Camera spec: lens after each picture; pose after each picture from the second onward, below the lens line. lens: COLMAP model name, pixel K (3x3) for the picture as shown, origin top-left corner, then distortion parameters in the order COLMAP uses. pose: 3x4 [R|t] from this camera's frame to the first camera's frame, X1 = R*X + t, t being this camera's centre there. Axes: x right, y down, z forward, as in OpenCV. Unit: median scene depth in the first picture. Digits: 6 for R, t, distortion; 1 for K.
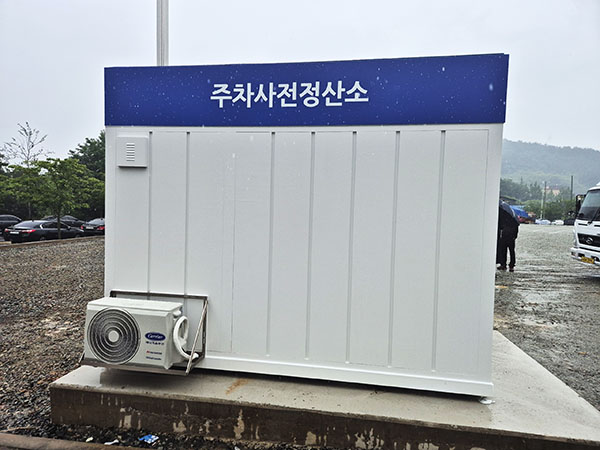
lens RADIAL K [[402.6, 0, 300.0], [0, 402.6, 225.0], [0, 0, 1]] dist [0.088391, -0.069795]
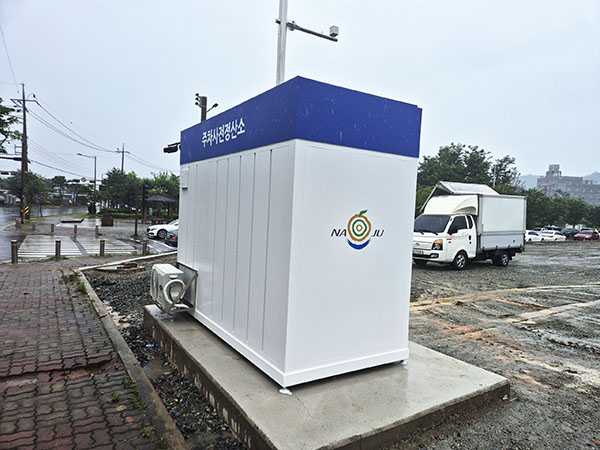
lens RADIAL K [[402.6, 0, 300.0], [0, 402.6, 225.0], [0, 0, 1]] dist [0.088391, -0.069795]
pose [[0.668998, 0.032798, -0.742540, 1.223953], [-0.054350, 0.998510, -0.004863, -0.012127], [0.741275, 0.043610, 0.669784, 0.272186]]
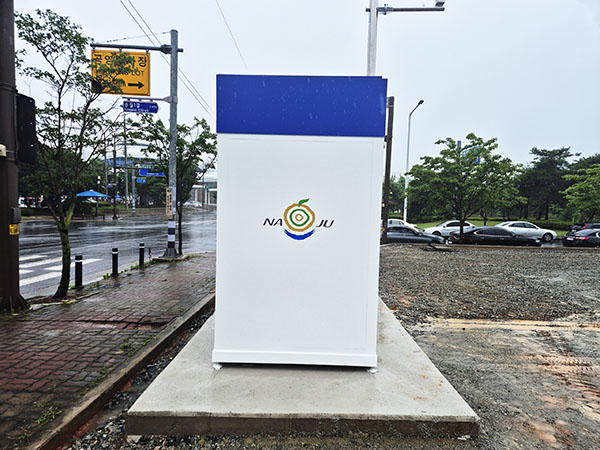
lens RADIAL K [[402.6, 0, 300.0], [0, 402.6, 225.0], [0, 0, 1]] dist [0.088391, -0.069795]
pose [[0.143007, 0.036630, -0.989044, 1.605936], [-0.055806, 0.998023, 0.028894, -0.031476], [0.988147, 0.051063, 0.144768, 1.054568]]
